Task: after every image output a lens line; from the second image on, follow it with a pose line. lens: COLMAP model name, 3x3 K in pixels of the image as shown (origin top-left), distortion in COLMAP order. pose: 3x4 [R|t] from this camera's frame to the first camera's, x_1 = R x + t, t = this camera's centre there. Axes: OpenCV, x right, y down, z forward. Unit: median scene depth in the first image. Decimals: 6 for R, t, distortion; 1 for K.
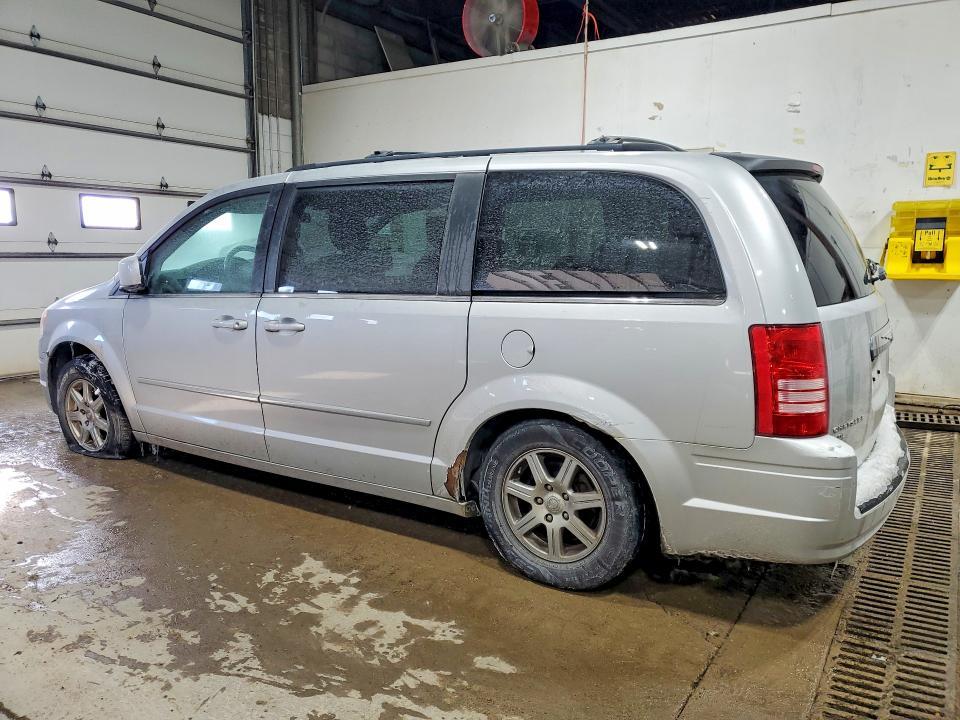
lens RADIAL K [[741.3, 0, 480.0], [0, 741.3, 360.0], [0, 0, 1]] dist [0.011215, 0.008668]
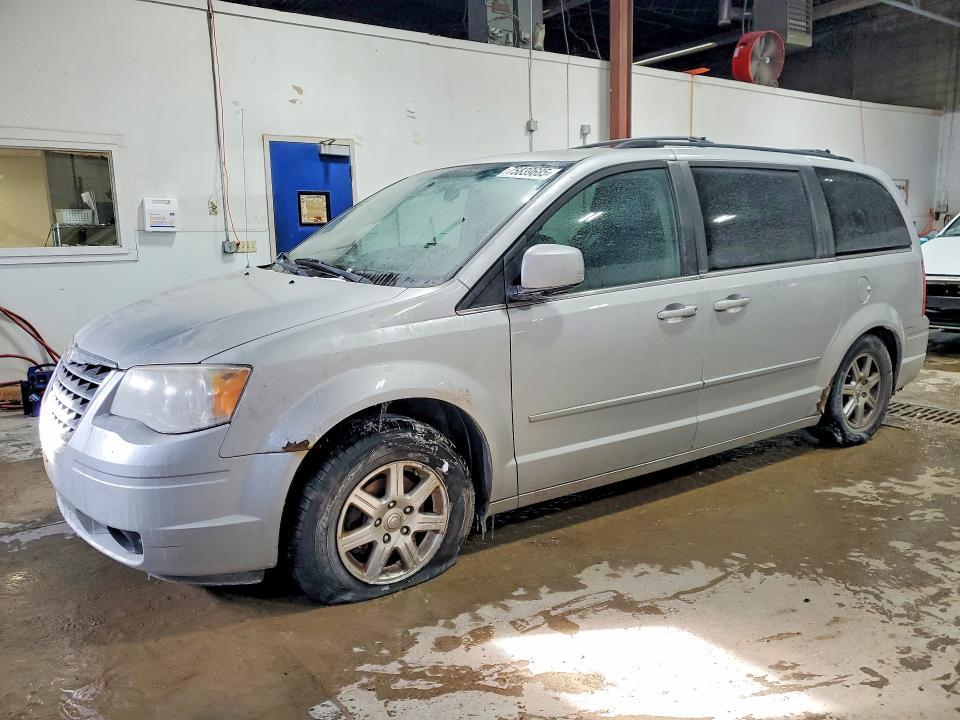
lens RADIAL K [[741.3, 0, 480.0], [0, 741.3, 360.0], [0, 0, 1]] dist [0.011215, 0.008668]
pose [[0.389166, -0.170019, 0.905341, -1.480381], [0.162995, 0.980021, 0.113979, -0.157047], [-0.906632, 0.103209, 0.409103, 1.006189]]
